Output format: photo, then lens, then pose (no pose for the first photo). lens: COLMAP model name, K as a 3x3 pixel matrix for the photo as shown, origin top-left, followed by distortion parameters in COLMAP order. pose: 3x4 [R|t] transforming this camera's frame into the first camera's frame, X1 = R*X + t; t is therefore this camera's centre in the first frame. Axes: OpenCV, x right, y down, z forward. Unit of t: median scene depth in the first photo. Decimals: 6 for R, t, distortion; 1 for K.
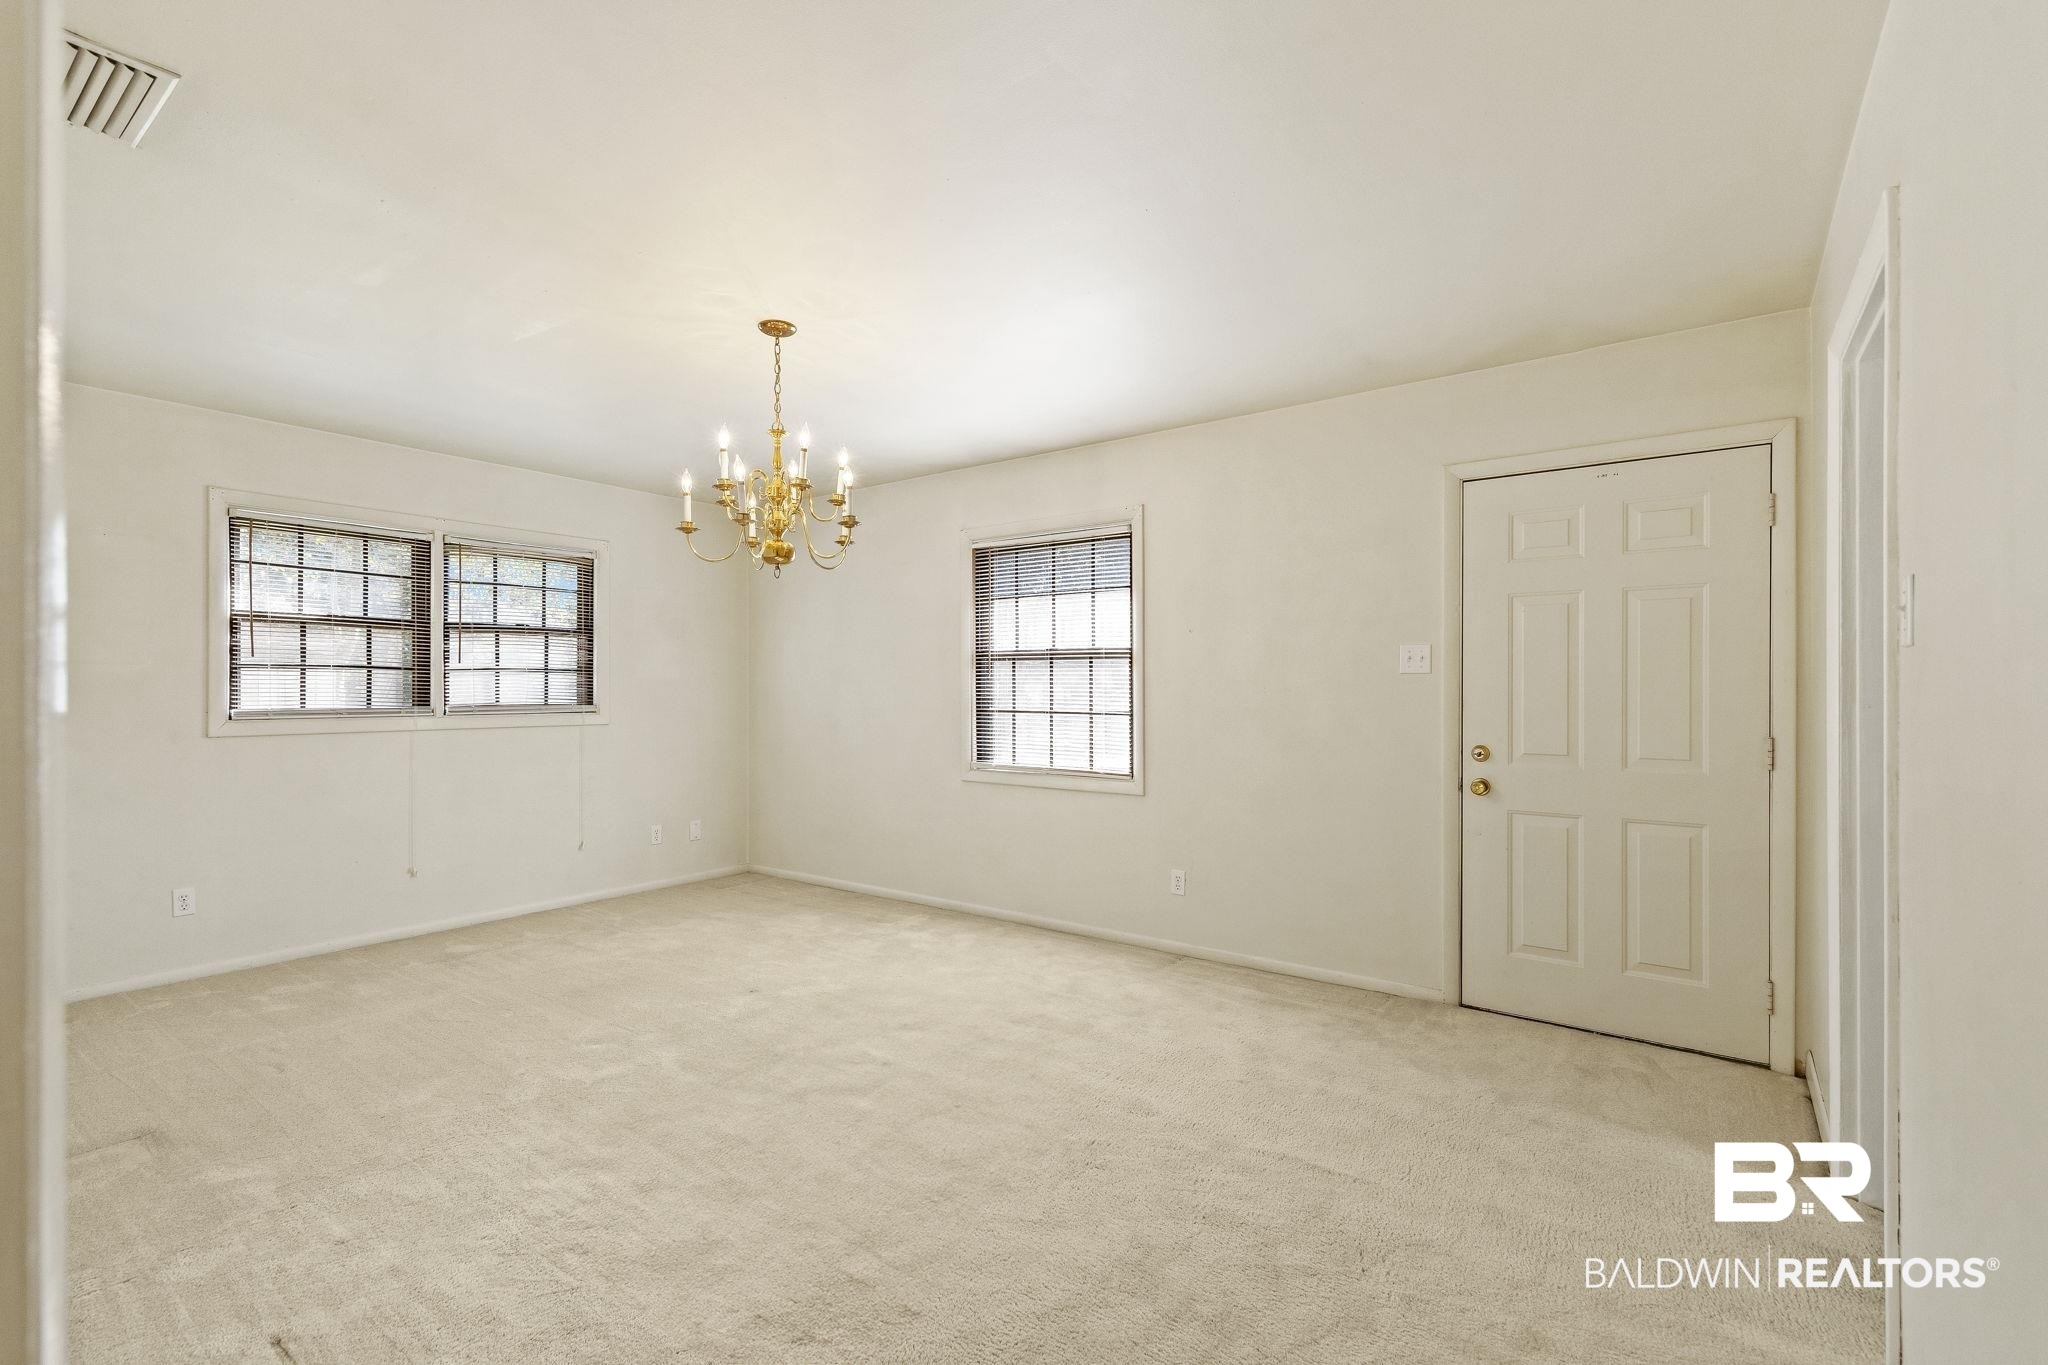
lens RADIAL K [[915.7, 0, 1020.8], [0, 915.7, 689.0], [0, 0, 1]] dist [-0.006829, -0.000154]
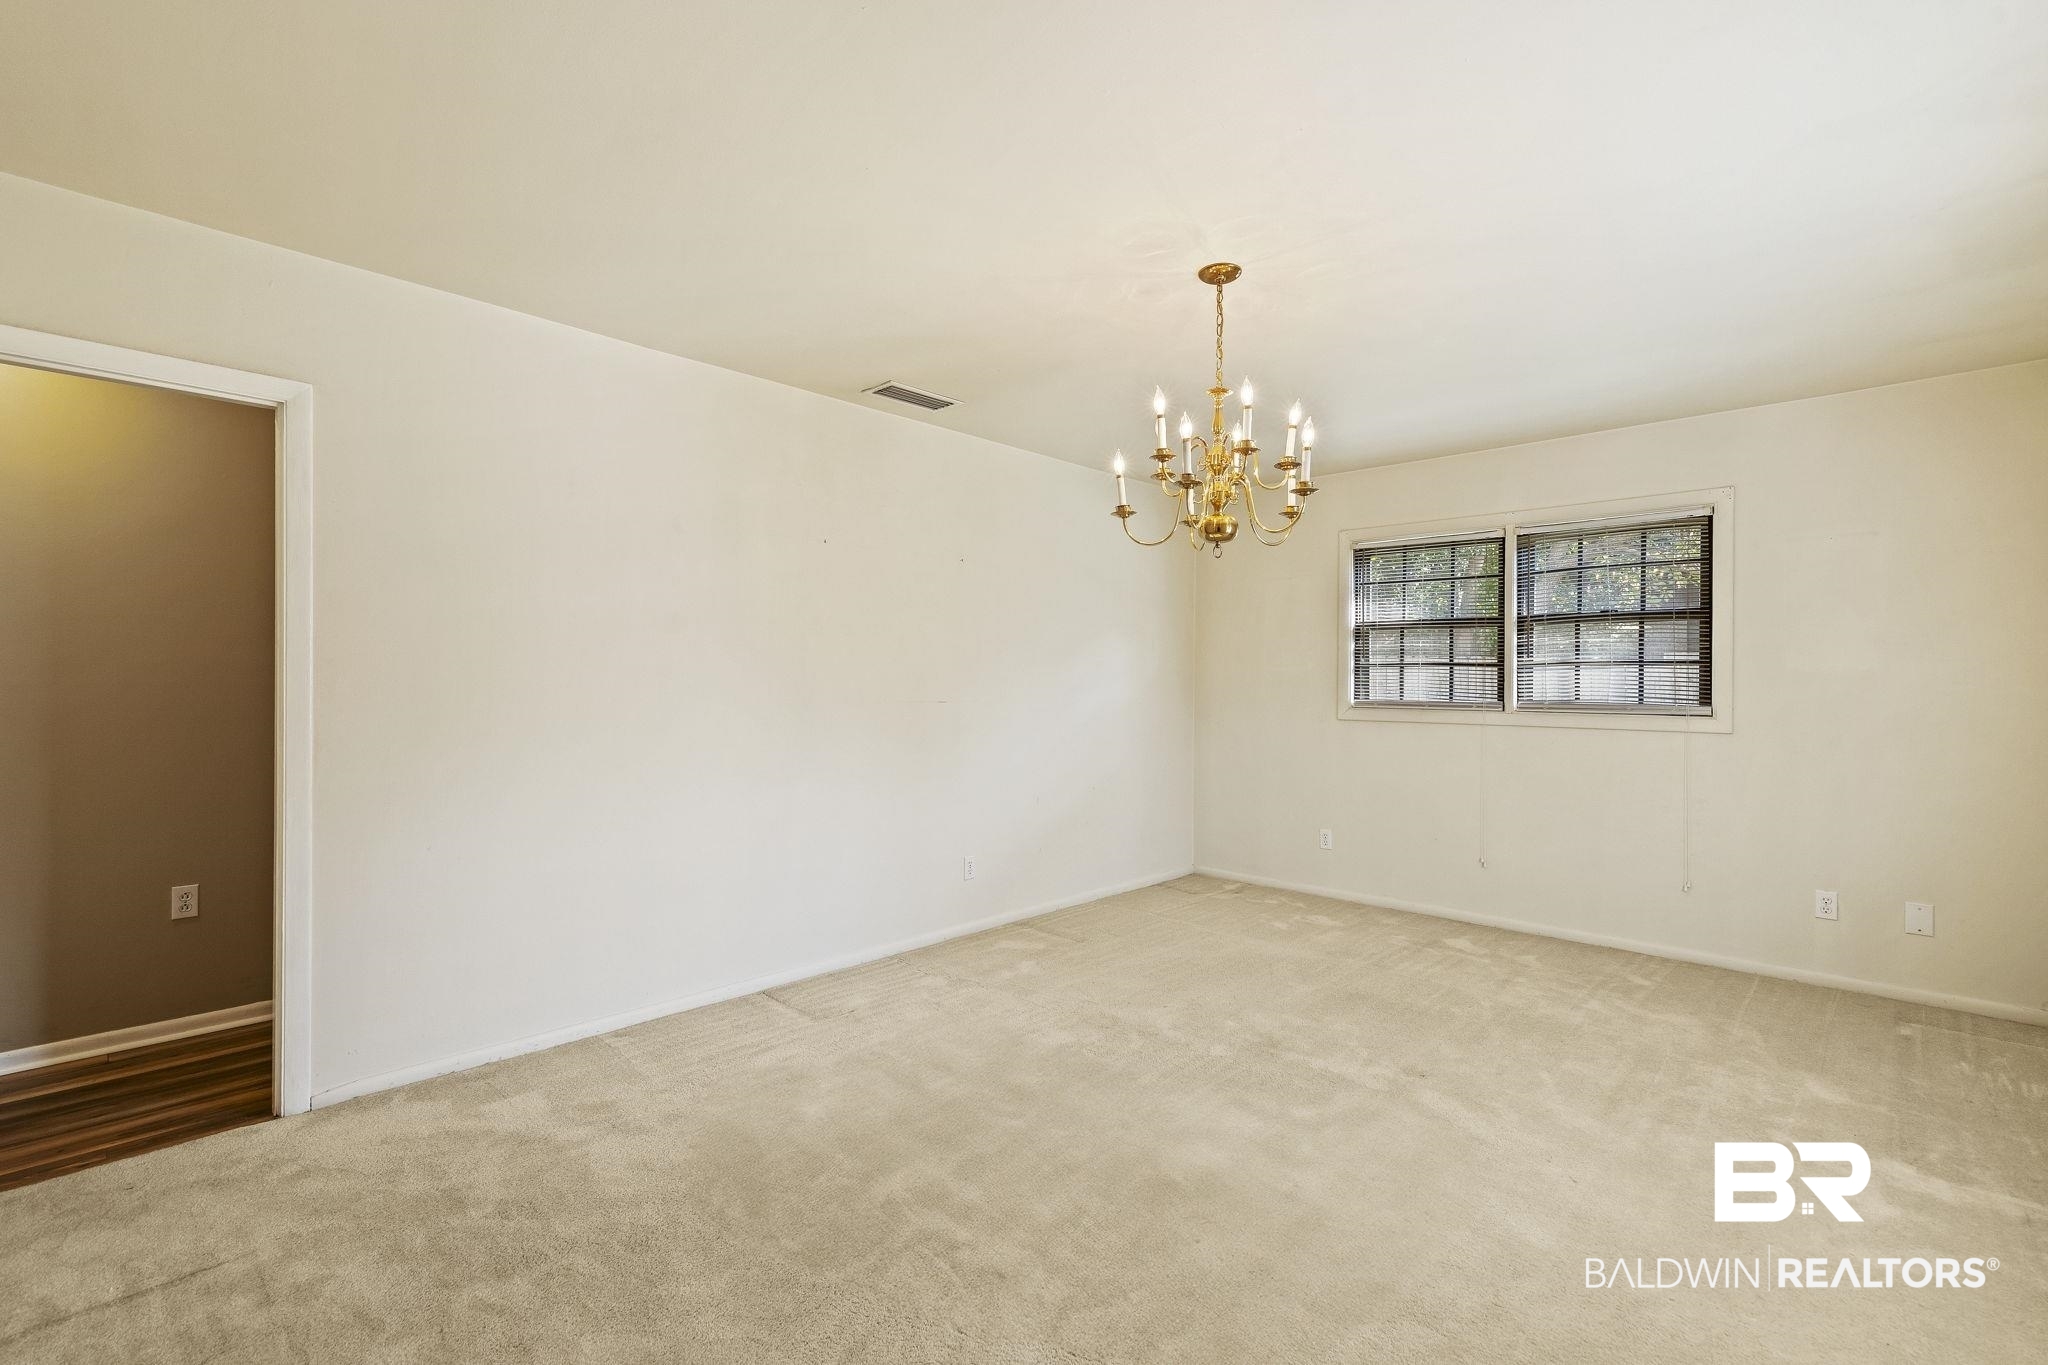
lens RADIAL K [[915.7, 0, 1029.3], [0, 915.7, 684.2], [0, 0, 1]] dist [-0.006829, -0.000154]
pose [[-0.140366, 0.005363, -0.990085, 0.431236], [-0.006235, 0.999961, 0.006300, -0.003569], [0.990080, 0.007058, -0.140327, 0.646450]]
